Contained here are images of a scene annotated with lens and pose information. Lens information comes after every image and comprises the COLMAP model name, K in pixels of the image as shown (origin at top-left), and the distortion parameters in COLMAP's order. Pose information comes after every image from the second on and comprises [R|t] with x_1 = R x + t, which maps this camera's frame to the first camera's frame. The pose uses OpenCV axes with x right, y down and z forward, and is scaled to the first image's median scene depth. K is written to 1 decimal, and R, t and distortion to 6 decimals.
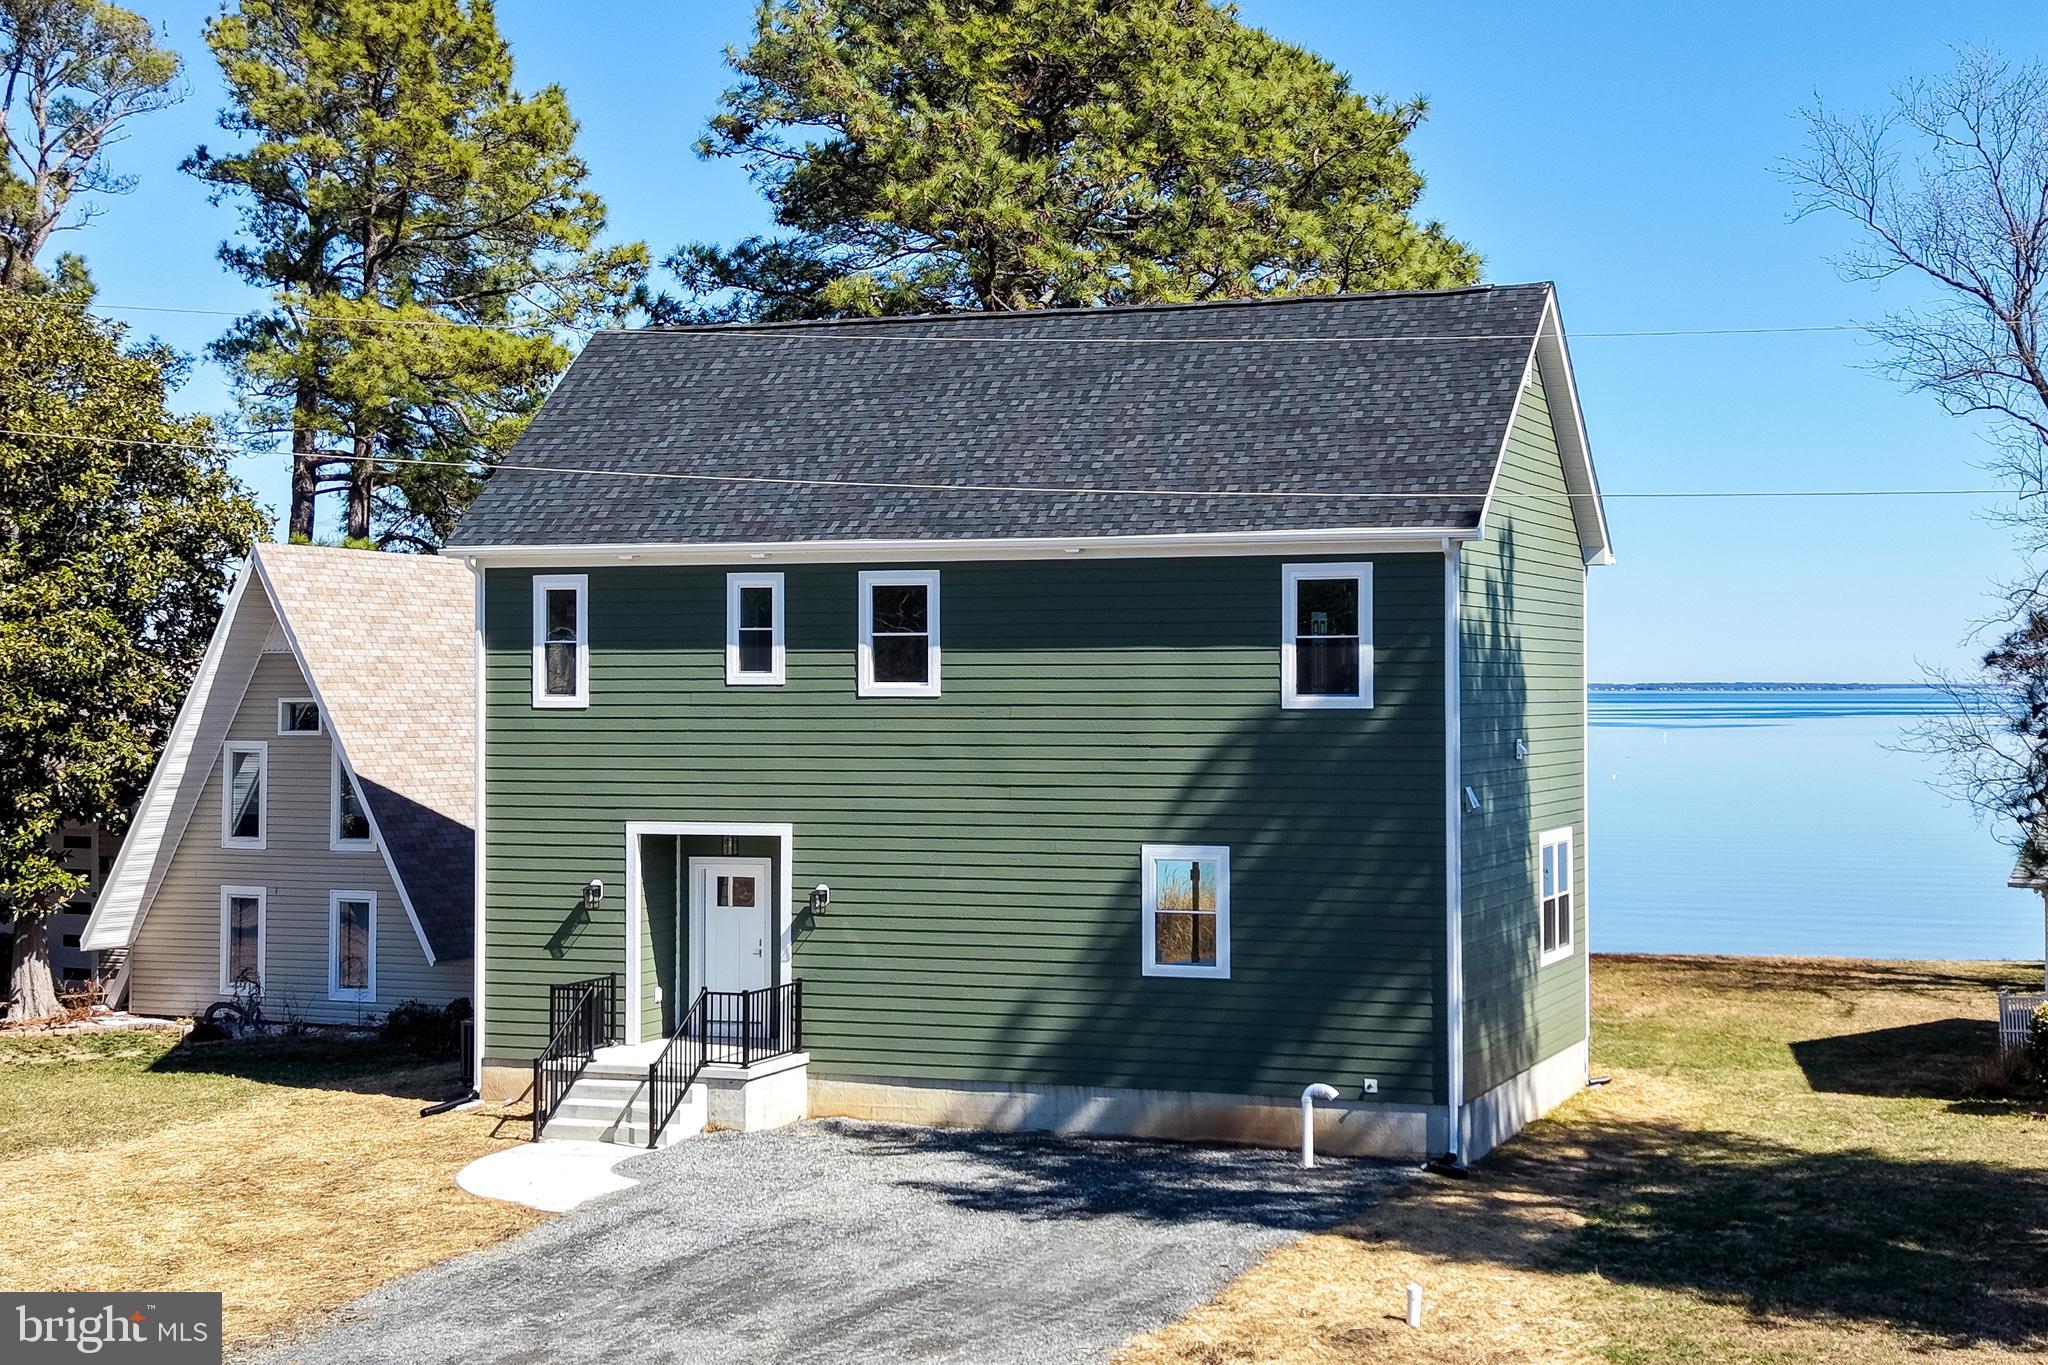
lens RADIAL K [[3019.1, 0, 1058.7], [0, 3019.1, 692.3], [0, 0, 1]] dist [0.230600, -1.023371]
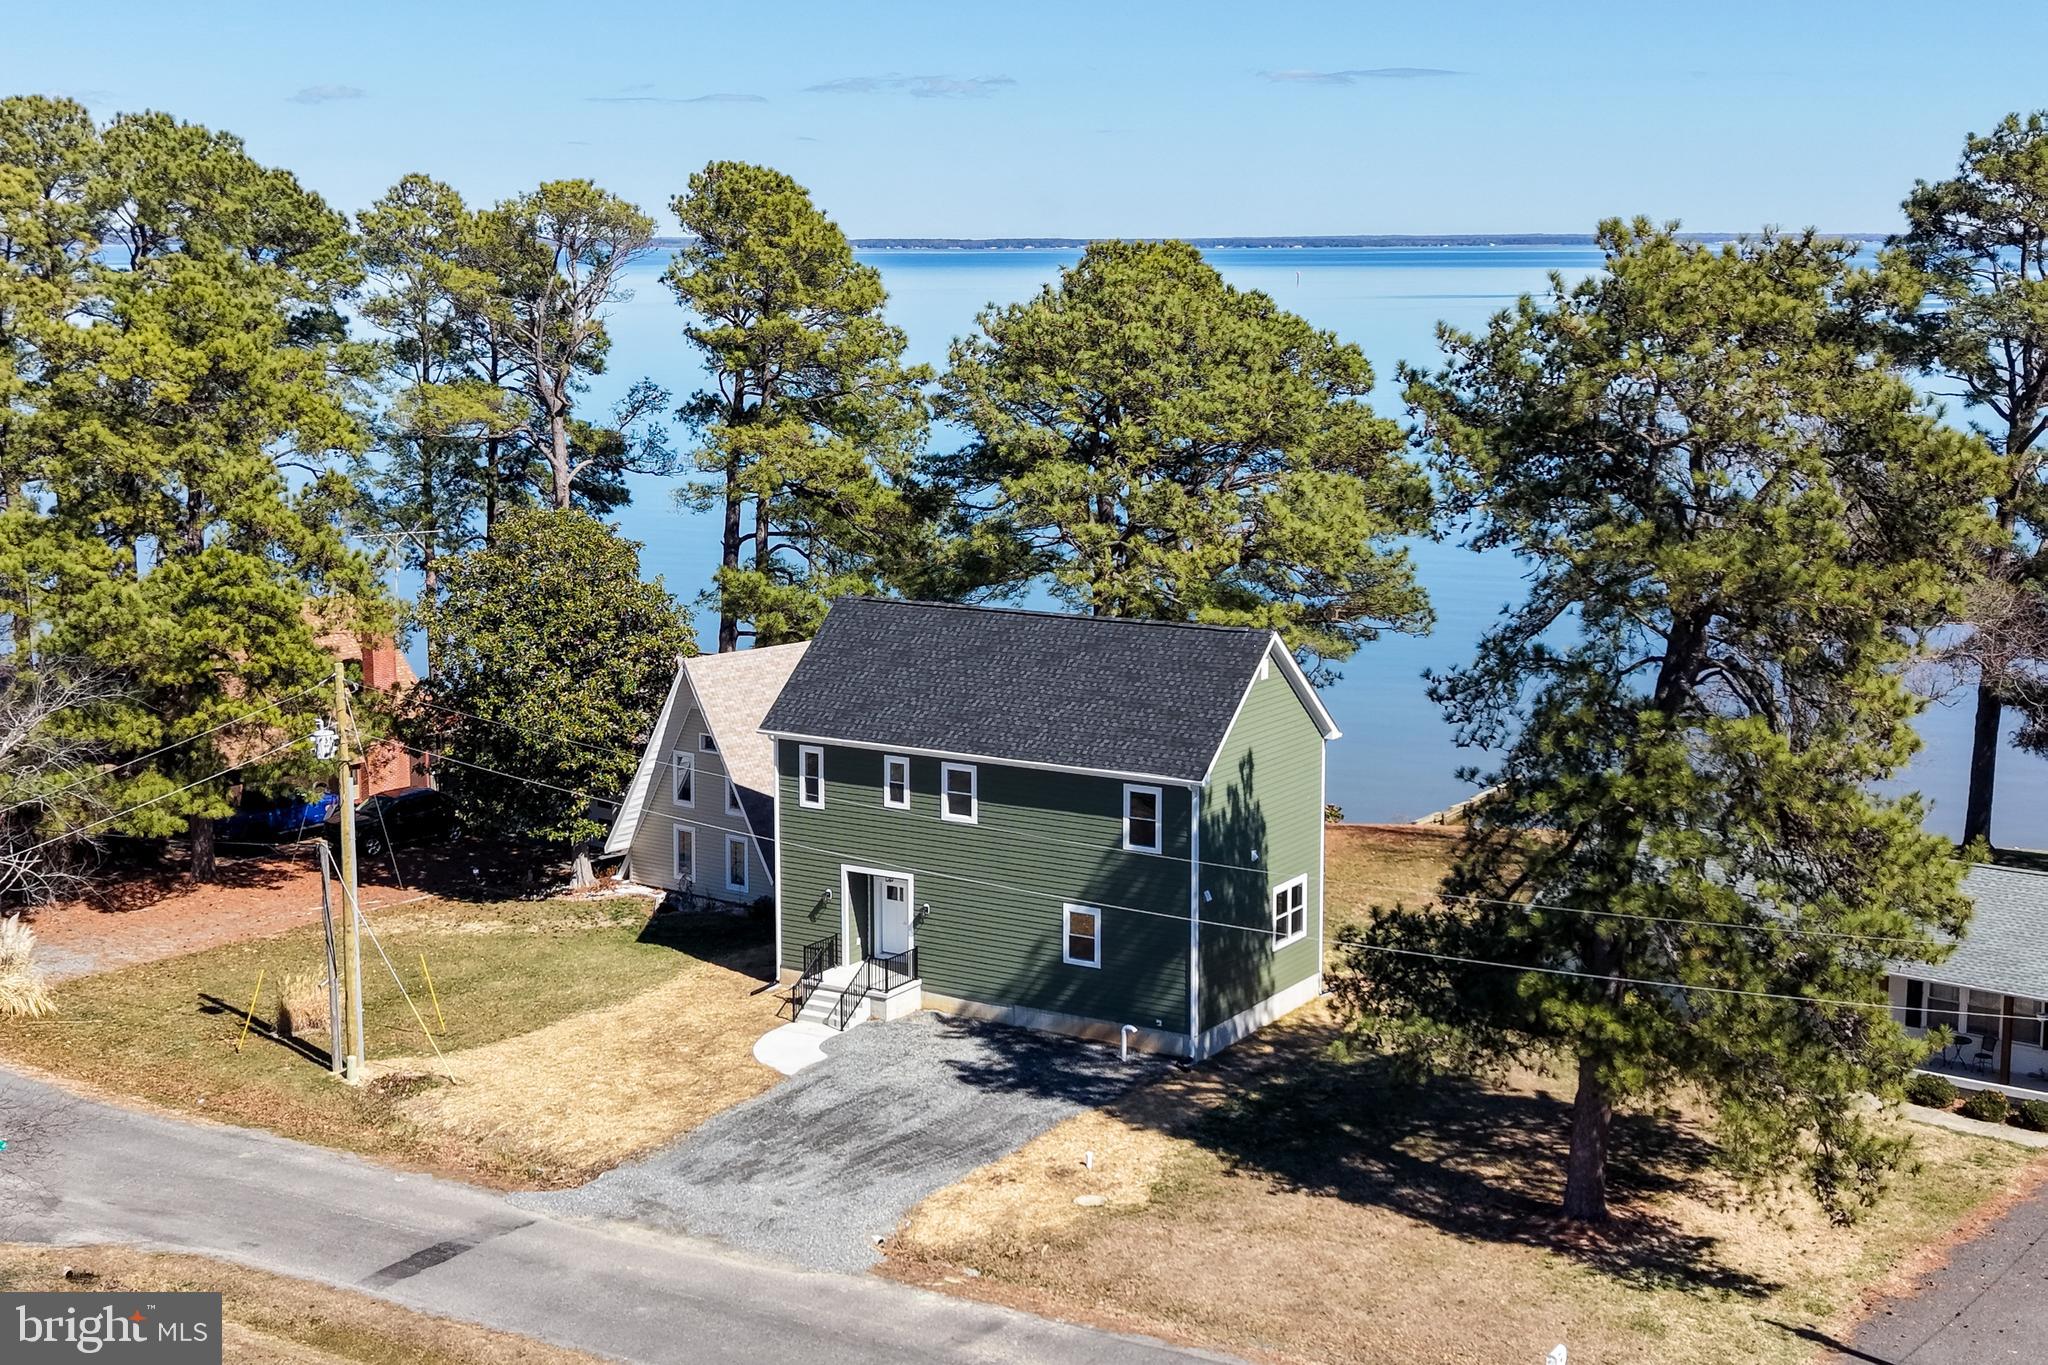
lens RADIAL K [[2841.9, 0, 912.8], [0, 2841.9, 682.7], [0, 0, 1]] dist [0.166158, -0.014721]
pose [[0.977530, 0.027077, -0.209048, 0.328589], [0.007270, 0.986795, 0.161810, -0.416397], [0.210669, -0.159694, 0.964425, -0.915674]]
